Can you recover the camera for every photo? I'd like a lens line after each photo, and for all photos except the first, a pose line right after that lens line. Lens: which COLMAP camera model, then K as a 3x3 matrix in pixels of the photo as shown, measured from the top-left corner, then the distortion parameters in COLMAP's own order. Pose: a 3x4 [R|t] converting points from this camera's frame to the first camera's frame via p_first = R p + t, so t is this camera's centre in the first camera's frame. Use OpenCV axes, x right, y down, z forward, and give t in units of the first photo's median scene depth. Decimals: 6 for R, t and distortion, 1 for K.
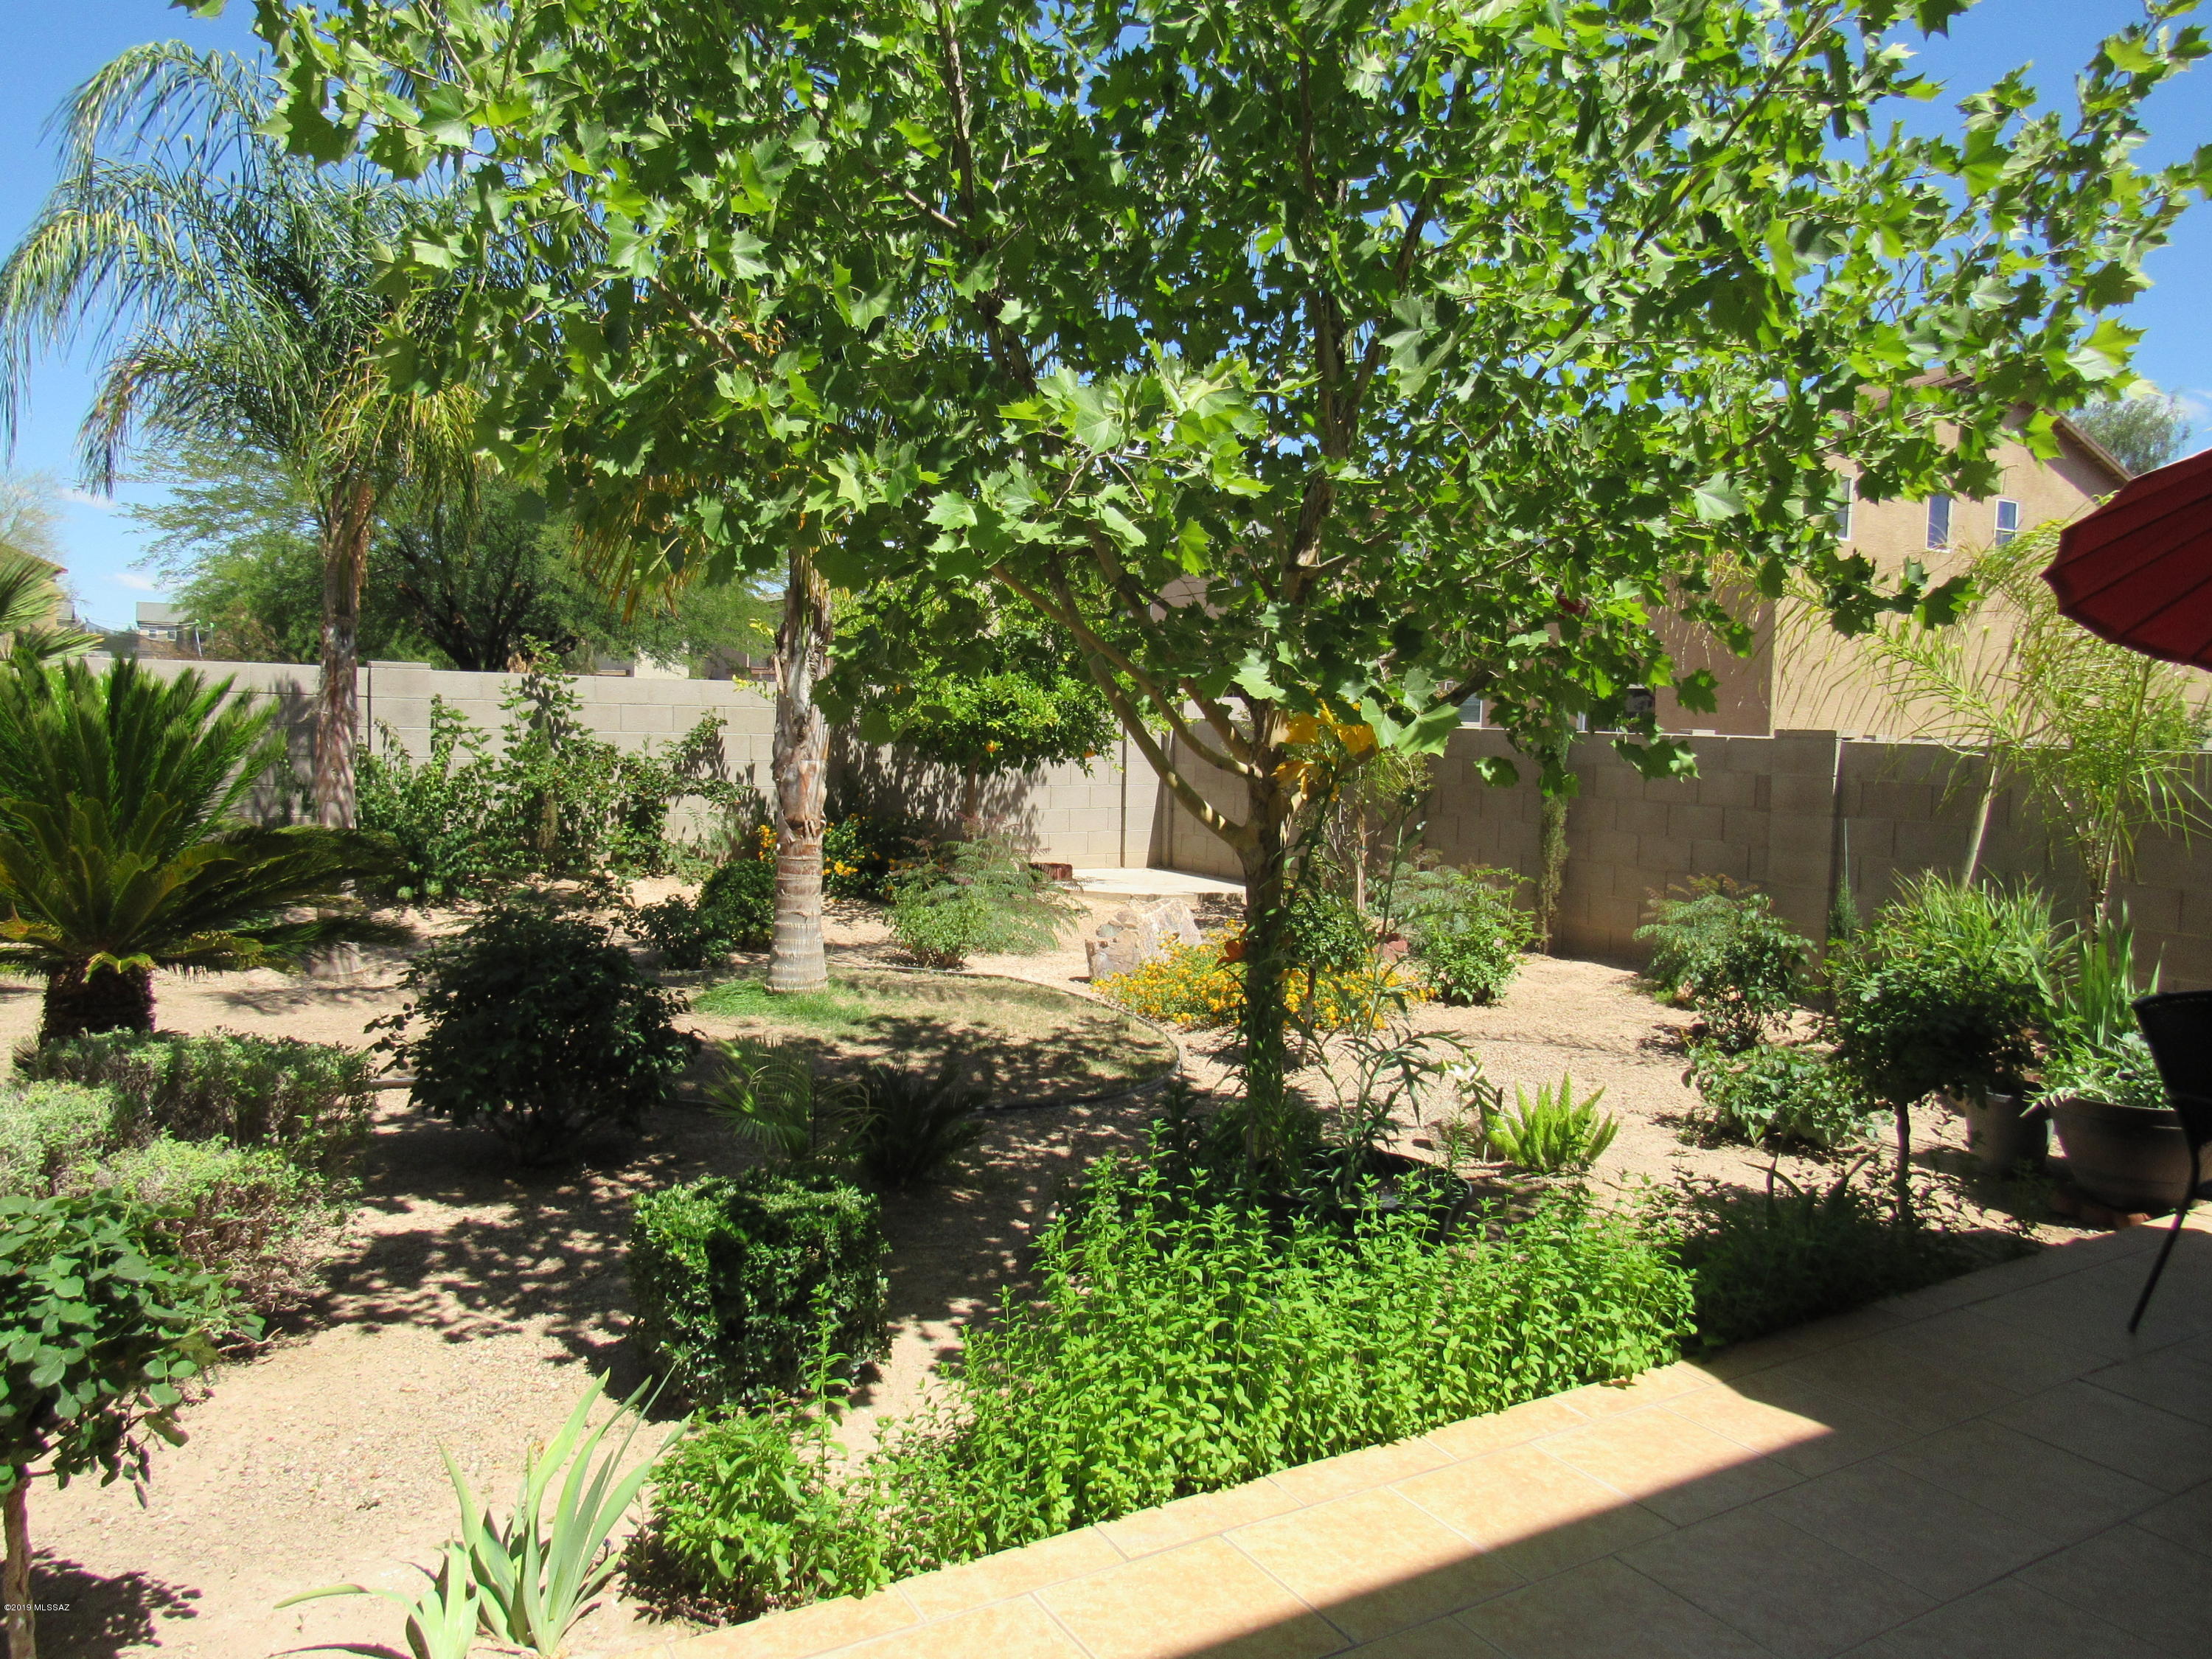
lens RADIAL K [[1615.7, 0, 1106.0], [0, 1615.7, 829.5], [0, 0, 1]] dist [-0.012910, 0.008461]
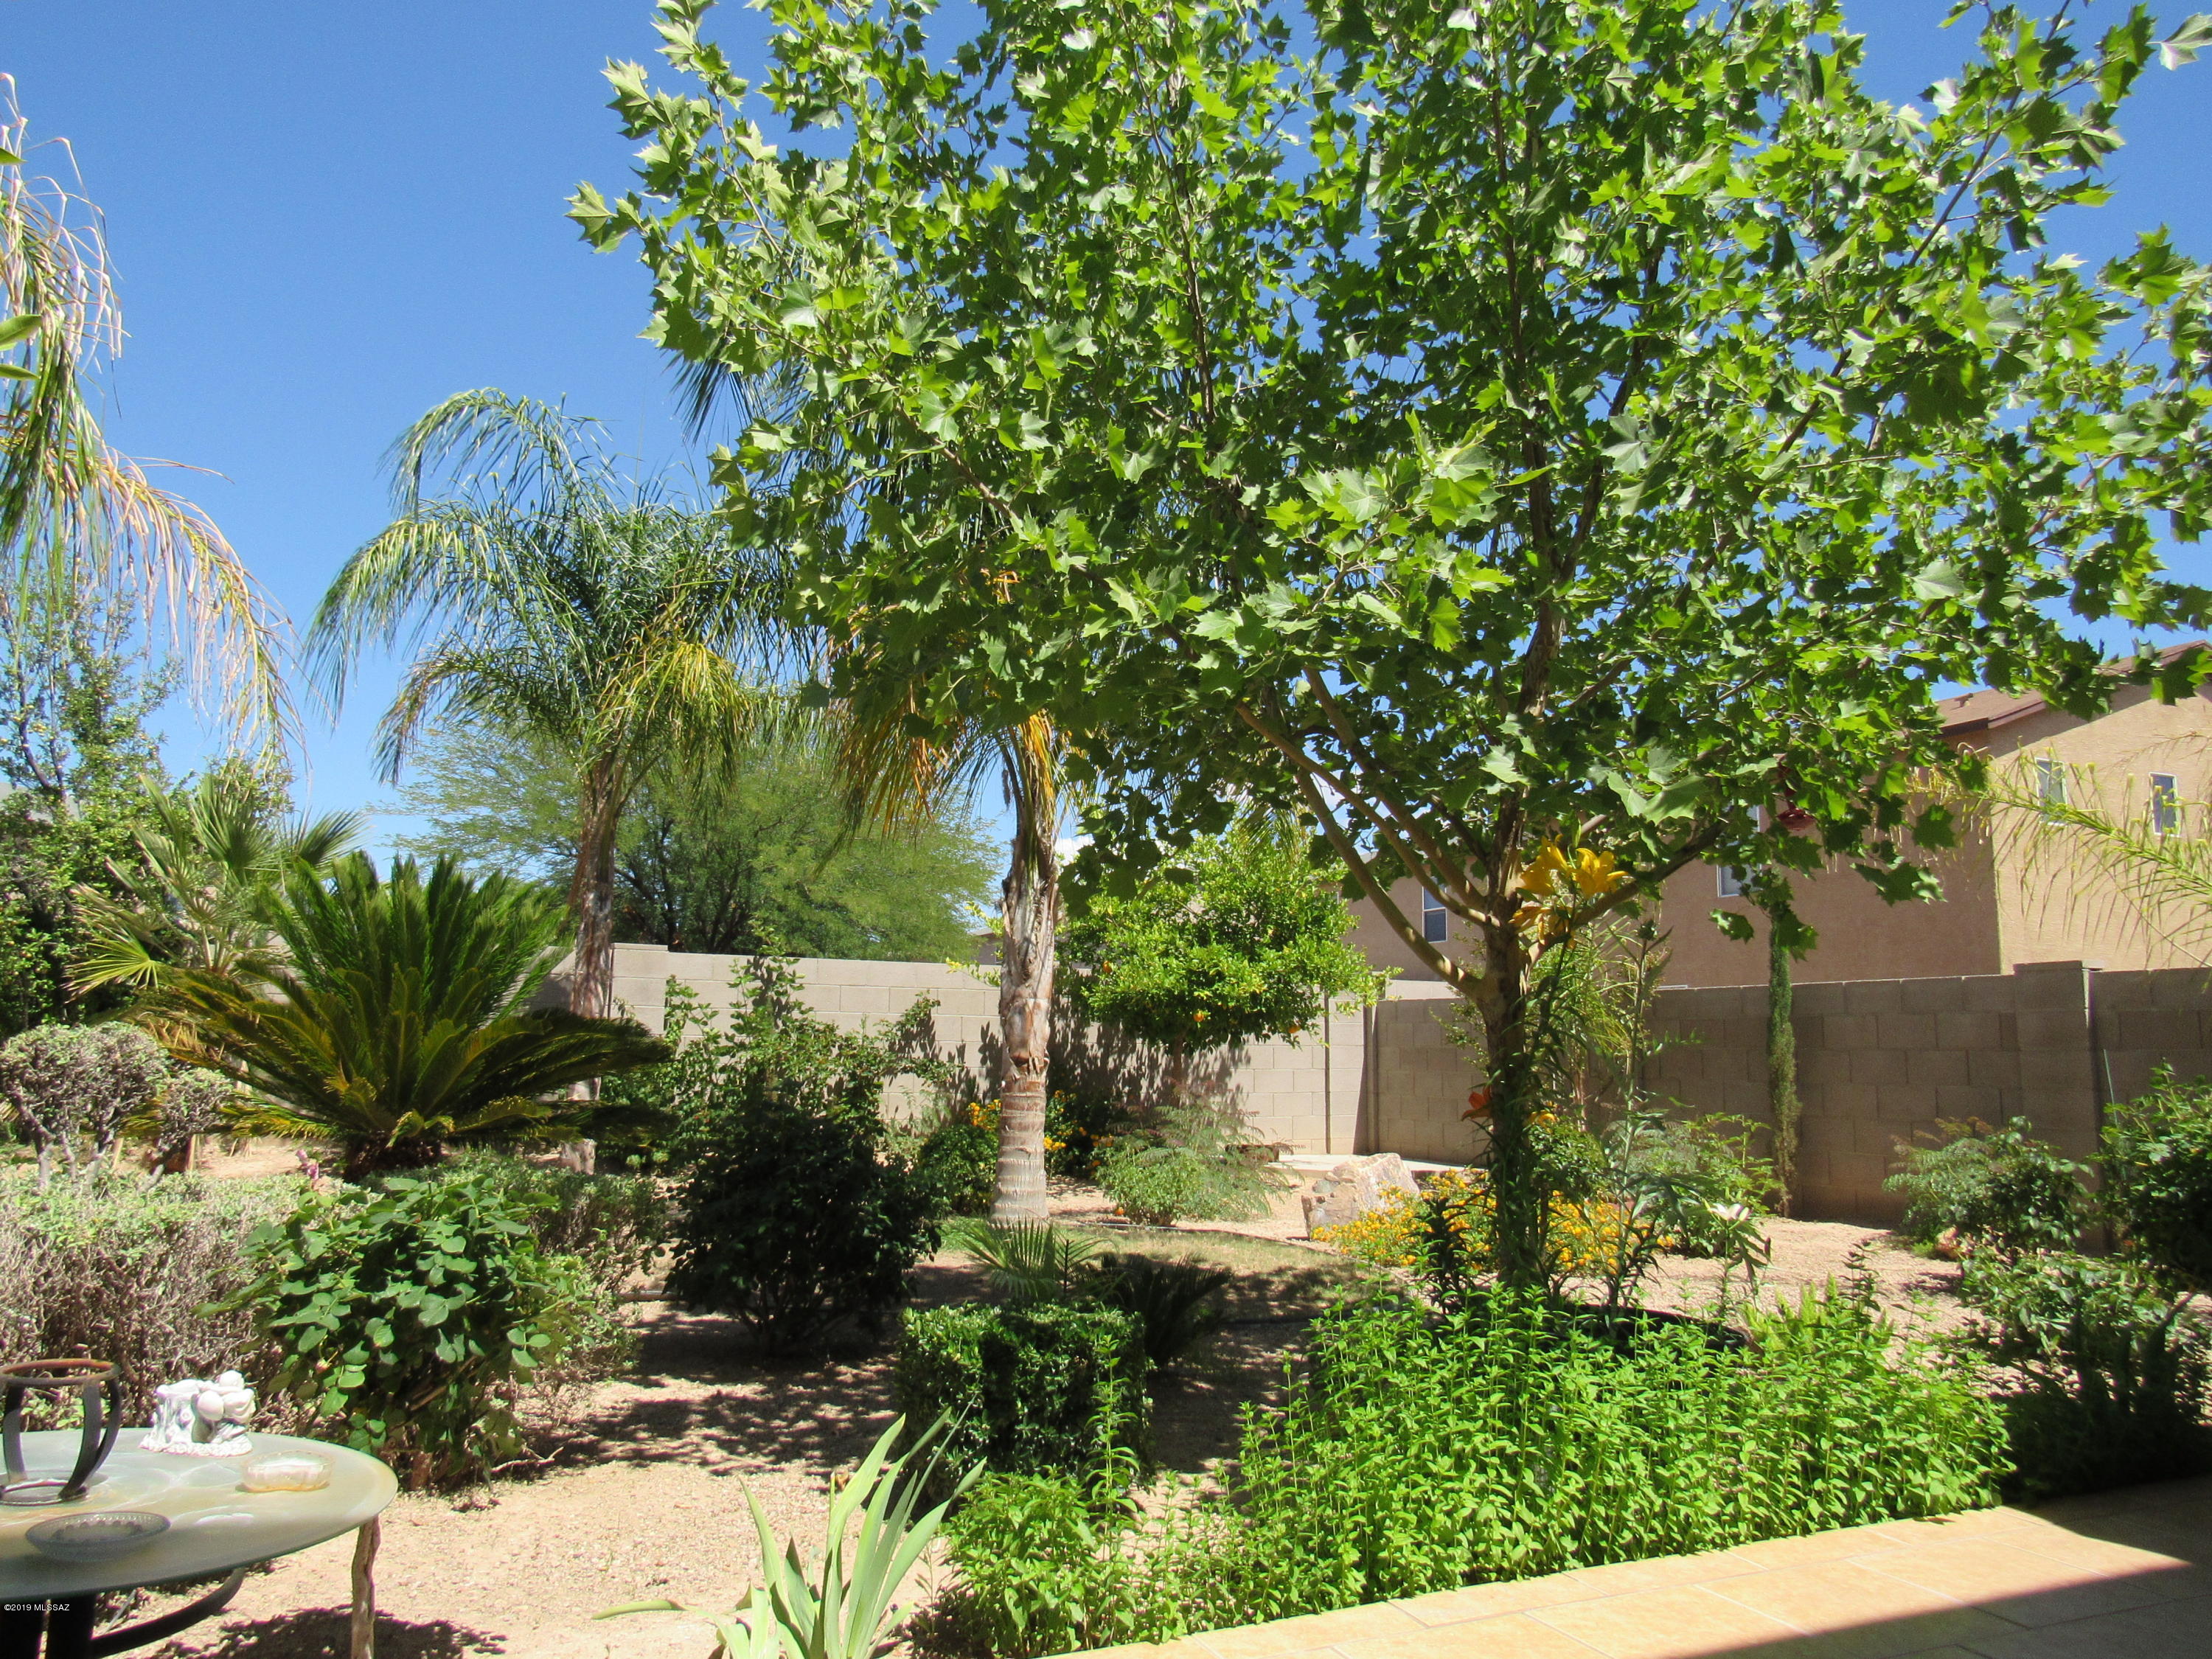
lens RADIAL K [[1585.3, 0, 1138.0], [0, 1585.3, 763.7], [0, 0, 1]] dist [-0.006227, 0.030506]
pose [[0.994383, -0.028192, -0.102020, -0.034956], [0.005433, 0.976200, -0.216805, 0.113369], [0.105704, 0.215033, 0.970869, -0.038445]]
